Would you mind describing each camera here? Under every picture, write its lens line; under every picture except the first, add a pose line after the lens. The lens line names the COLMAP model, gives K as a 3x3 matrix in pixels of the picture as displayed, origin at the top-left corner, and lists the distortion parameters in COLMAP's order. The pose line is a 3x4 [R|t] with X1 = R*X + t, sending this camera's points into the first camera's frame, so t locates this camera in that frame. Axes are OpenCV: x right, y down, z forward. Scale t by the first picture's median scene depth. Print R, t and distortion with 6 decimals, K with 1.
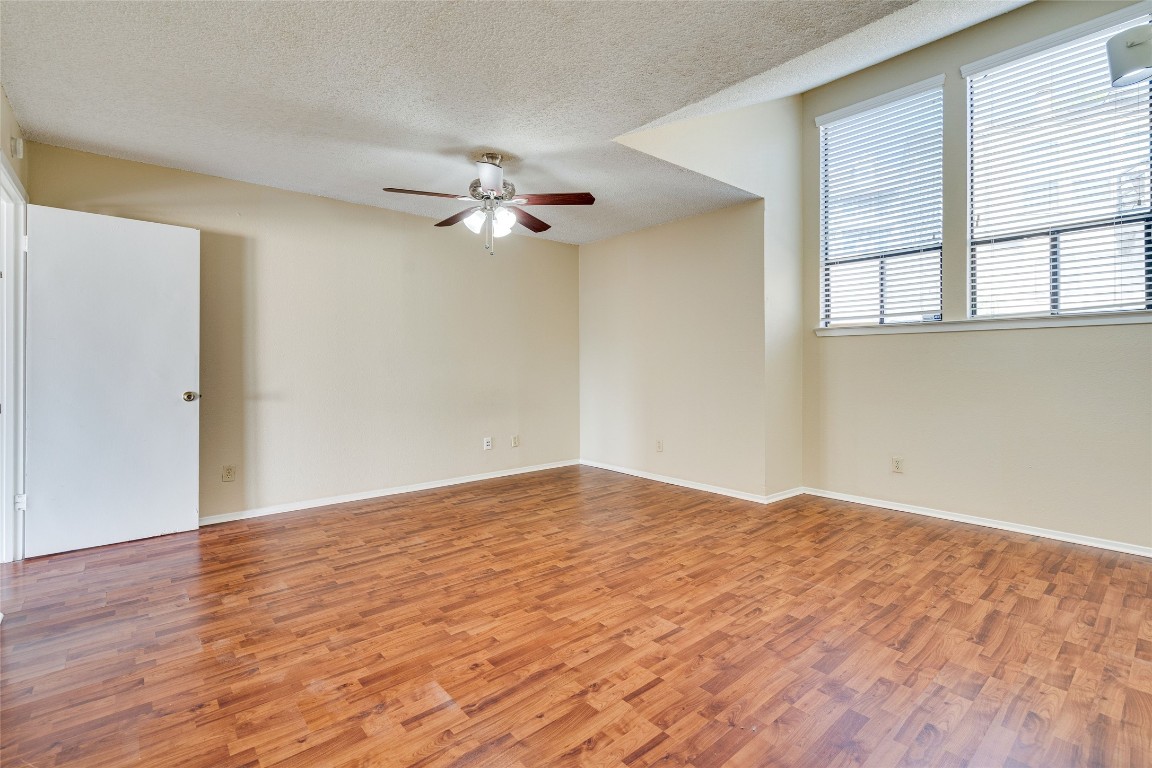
lens RADIAL K [[529.2, 0, 583.1], [0, 529.2, 375.1], [0, 0, 1]] dist [-0.005031, 0.001007]
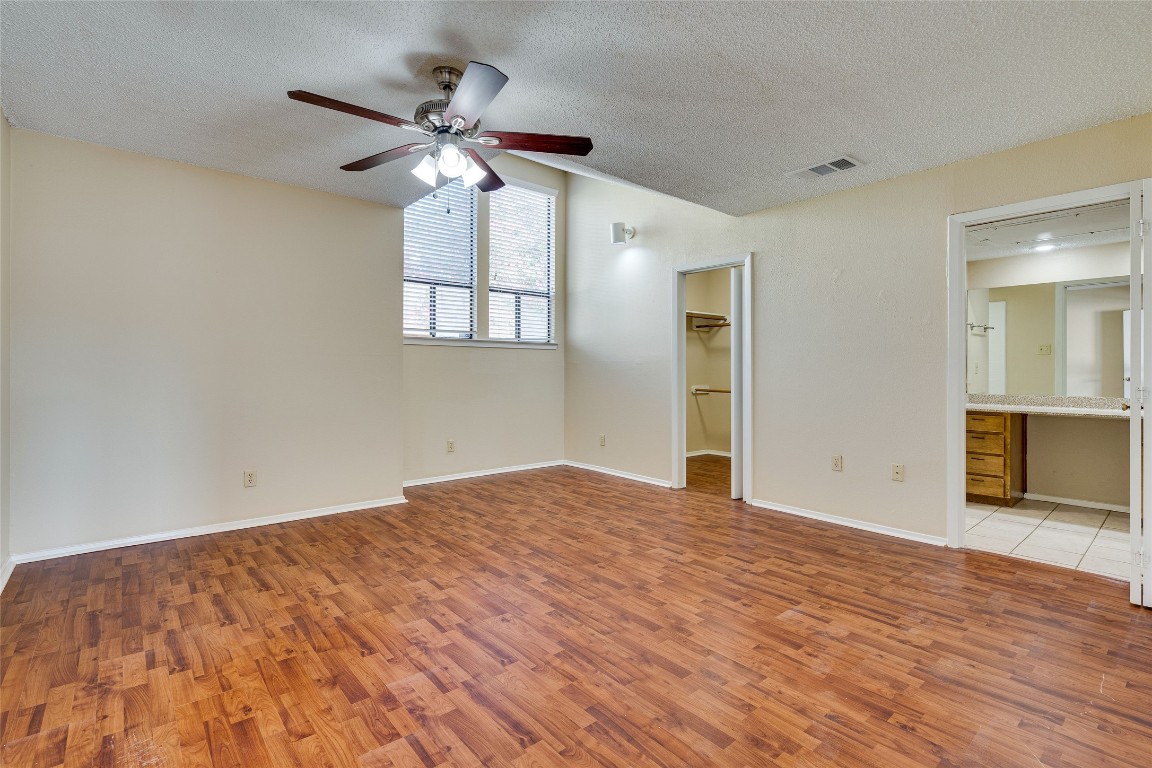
lens RADIAL K [[529.2, 0, 577.8], [0, 529.2, 377.3], [0, 0, 1]] dist [-0.005031, 0.001007]
pose [[0.010660, -0.010385, 0.999889, -1.065531], [0.014311, 0.999845, 0.010232, -0.013466], [-0.999841, 0.014200, 0.010807, 0.997201]]
